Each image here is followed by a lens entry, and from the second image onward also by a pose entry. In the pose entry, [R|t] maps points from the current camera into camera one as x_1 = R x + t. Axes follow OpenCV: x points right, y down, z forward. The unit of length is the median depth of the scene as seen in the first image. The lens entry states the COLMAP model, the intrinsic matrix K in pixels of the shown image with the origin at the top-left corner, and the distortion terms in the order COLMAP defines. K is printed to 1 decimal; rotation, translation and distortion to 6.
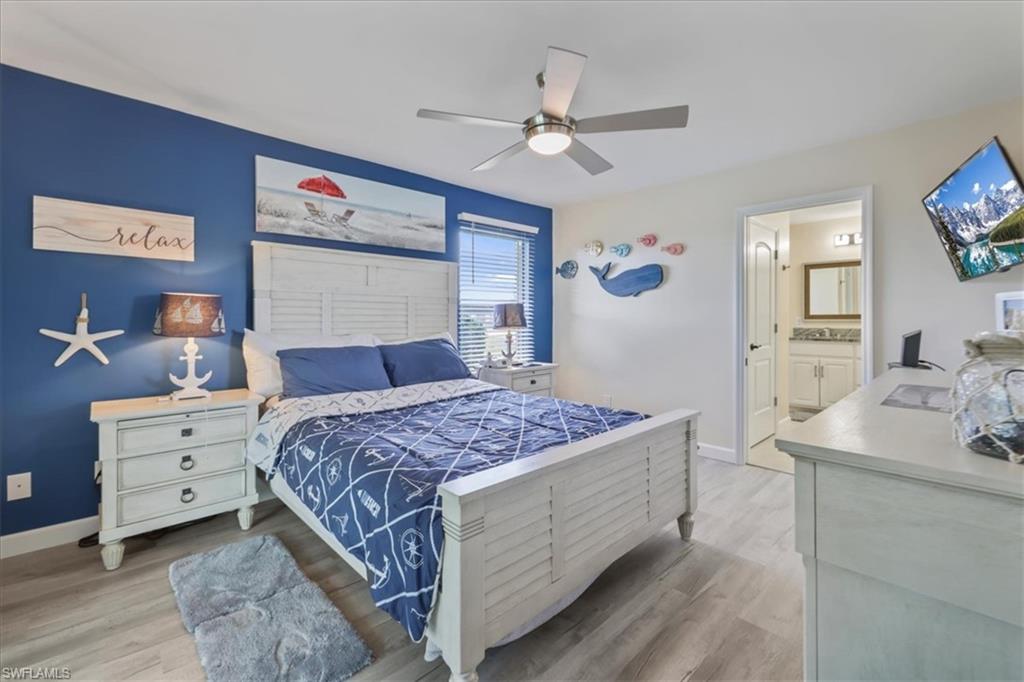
lens RADIAL K [[408.2, 0, 519.9], [0, 408.2, 327.3], [0, 0, 1]] dist [-0.000428, -0.028910]
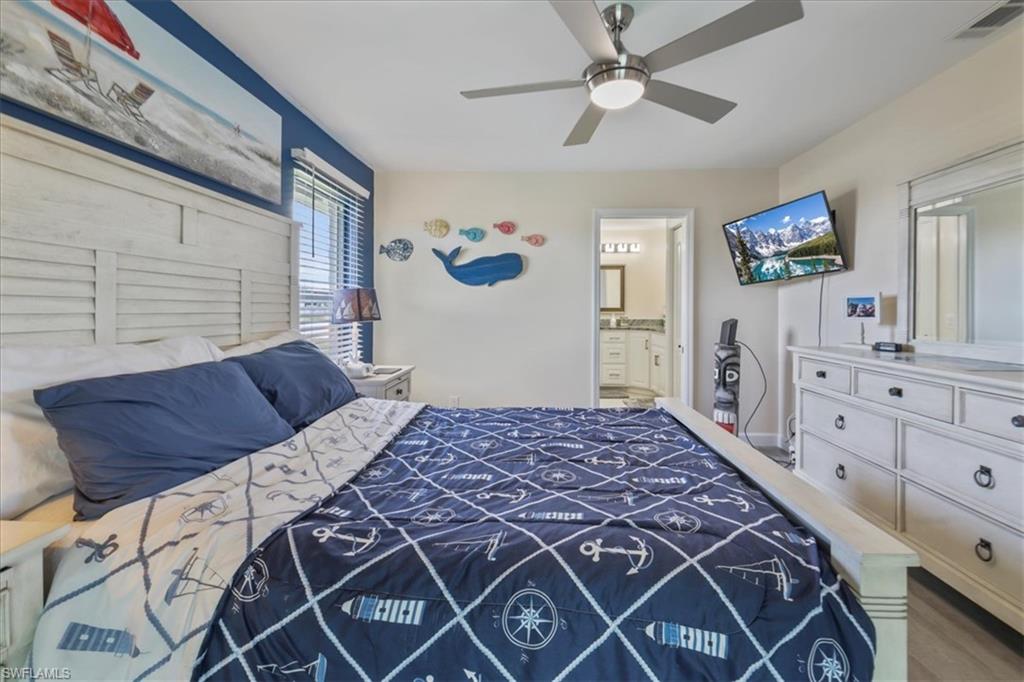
lens RADIAL K [[430.4, 0, 508.6], [0, 430.4, 316.9], [0, 0, 1]] dist [-0.002450, -0.000606]
pose [[0.751735, -0.005401, 0.659444, -0.412551], [0.010807, 0.999933, -0.004130, -0.003590], [-0.659377, 0.010231, 0.751743, 0.315401]]
